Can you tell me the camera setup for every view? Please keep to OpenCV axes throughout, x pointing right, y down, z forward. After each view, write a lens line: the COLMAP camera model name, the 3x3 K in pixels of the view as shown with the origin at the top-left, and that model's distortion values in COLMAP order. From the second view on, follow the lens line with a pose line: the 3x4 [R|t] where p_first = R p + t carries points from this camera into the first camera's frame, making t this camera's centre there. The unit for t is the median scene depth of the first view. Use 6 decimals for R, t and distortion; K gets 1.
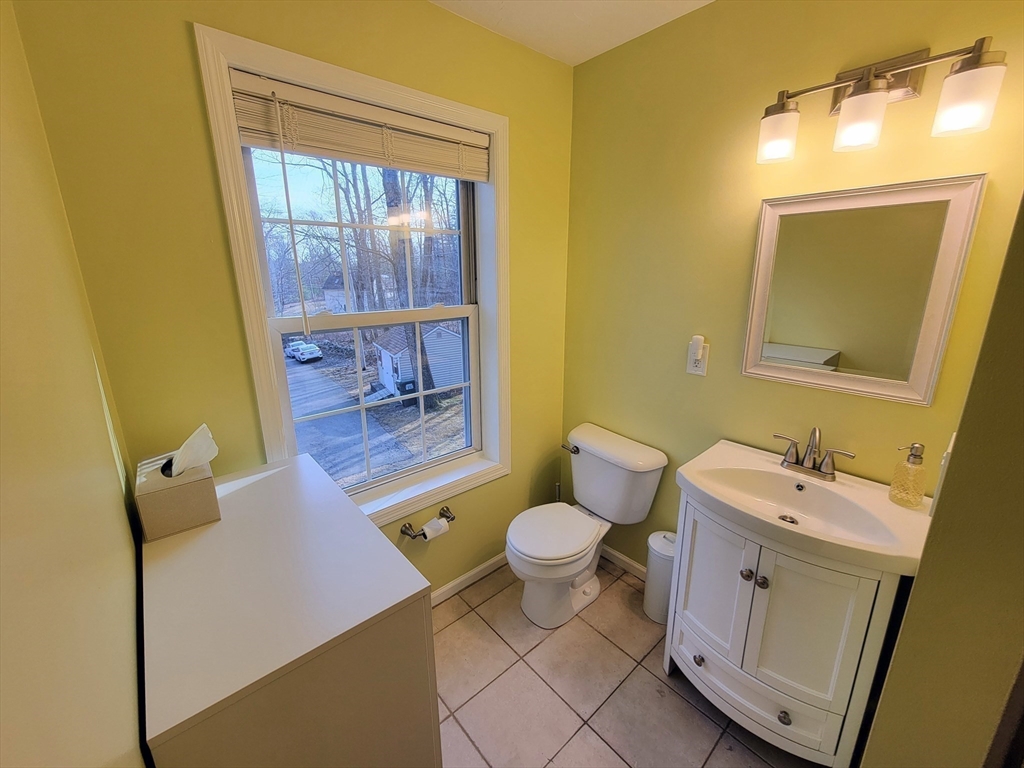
lens RADIAL K [[419.7, 0, 513.6], [0, 419.7, 380.3], [0, 0, 1]] dist [-0.003486, 0.000241]
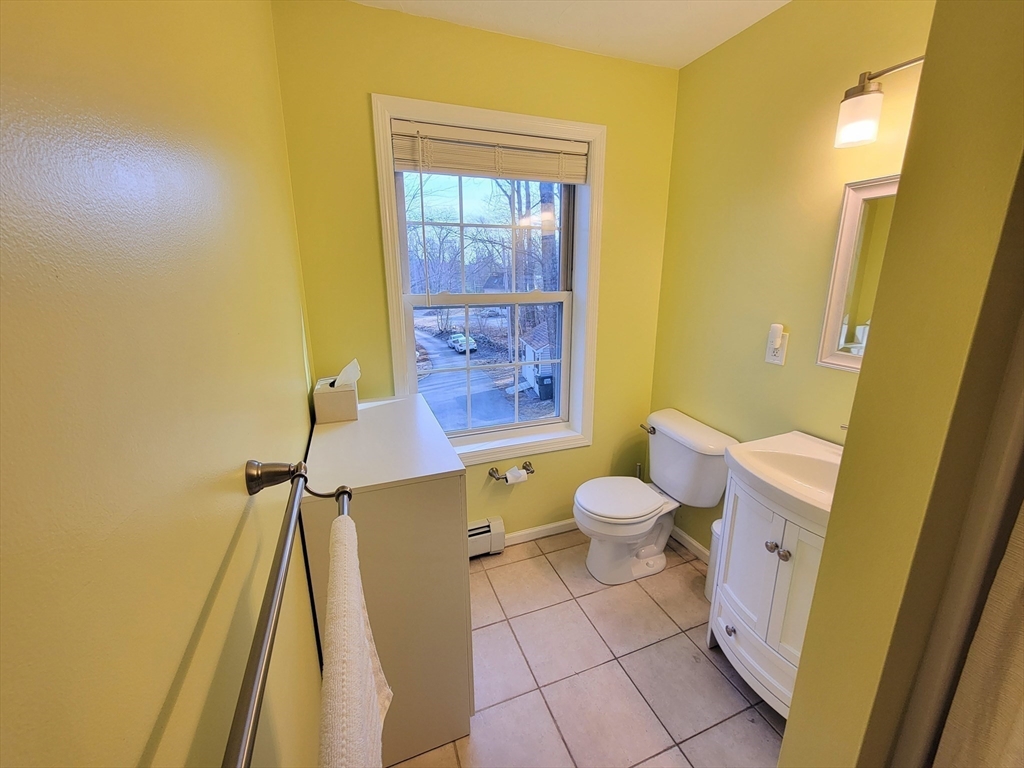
lens RADIAL K [[419.7, 0, 513.4], [0, 419.7, 382.2], [0, 0, 1]] dist [-0.003486, 0.000241]
pose [[0.938516, 0.089445, -0.333447, 0.190870], [-0.089073, 0.995890, 0.016437, 0.069222], [0.333546, 0.014275, 0.942626, -0.145405]]
